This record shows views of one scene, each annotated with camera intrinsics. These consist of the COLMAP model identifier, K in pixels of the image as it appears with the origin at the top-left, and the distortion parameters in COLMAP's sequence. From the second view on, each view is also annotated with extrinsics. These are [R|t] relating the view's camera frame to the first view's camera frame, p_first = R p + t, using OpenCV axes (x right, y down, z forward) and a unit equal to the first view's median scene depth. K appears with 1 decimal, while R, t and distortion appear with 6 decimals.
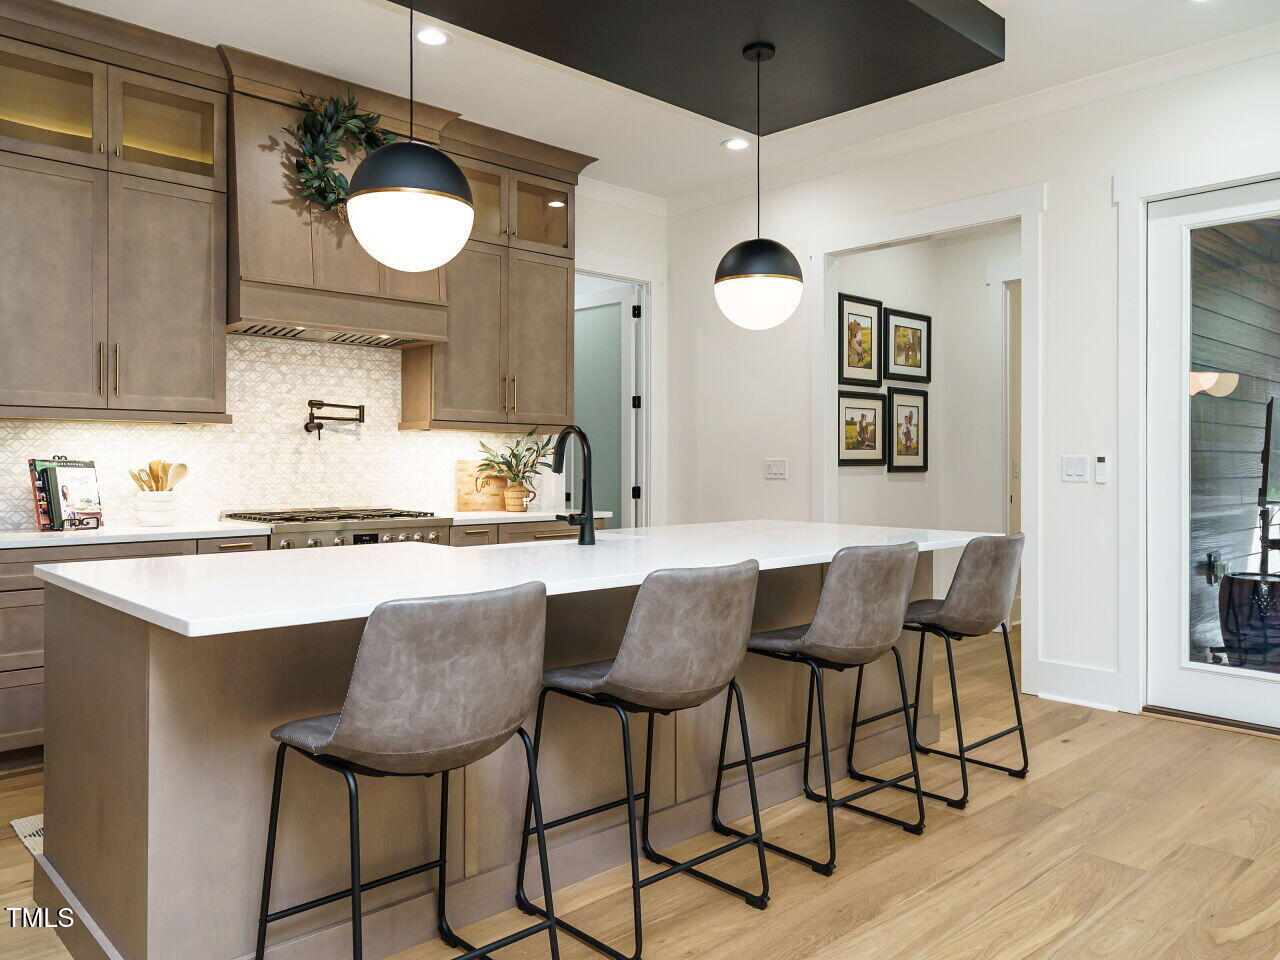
lens RADIAL K [[933.9, 0, 638.7], [0, 933.9, 444.6], [0, 0, 1]] dist [0.001375, -0.004481]
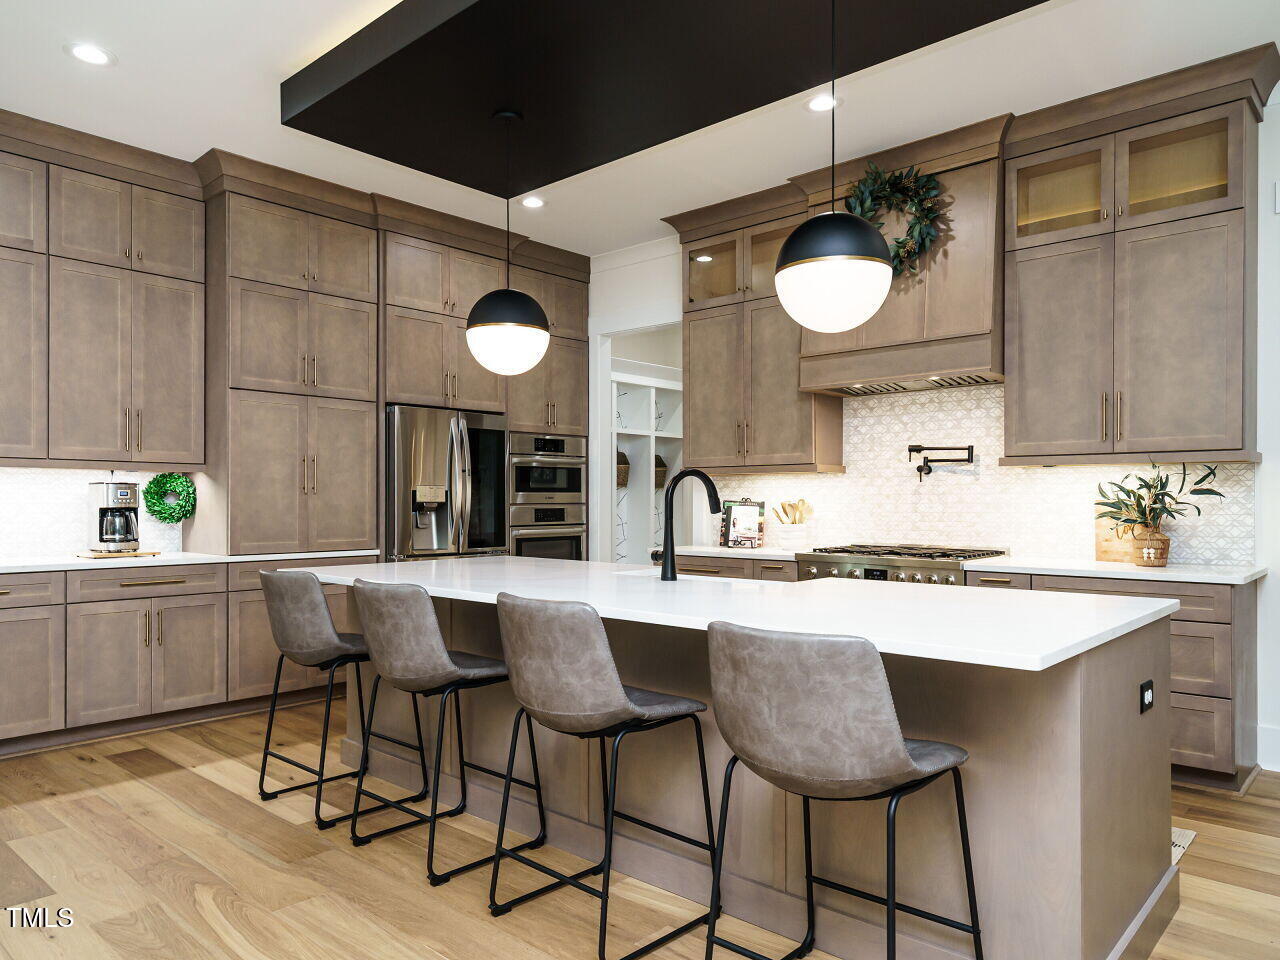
lens RADIAL K [[880.9, 0, 640.0], [0, 880.9, 480.0], [0, 0, 1]] dist [-0.006822, -0.000956]
pose [[0.074929, -0.024480, -0.996888, 0.639786], [0.020244, 0.999530, -0.023023, 0.009756], [0.996983, -0.018456, 0.075389, 0.598531]]
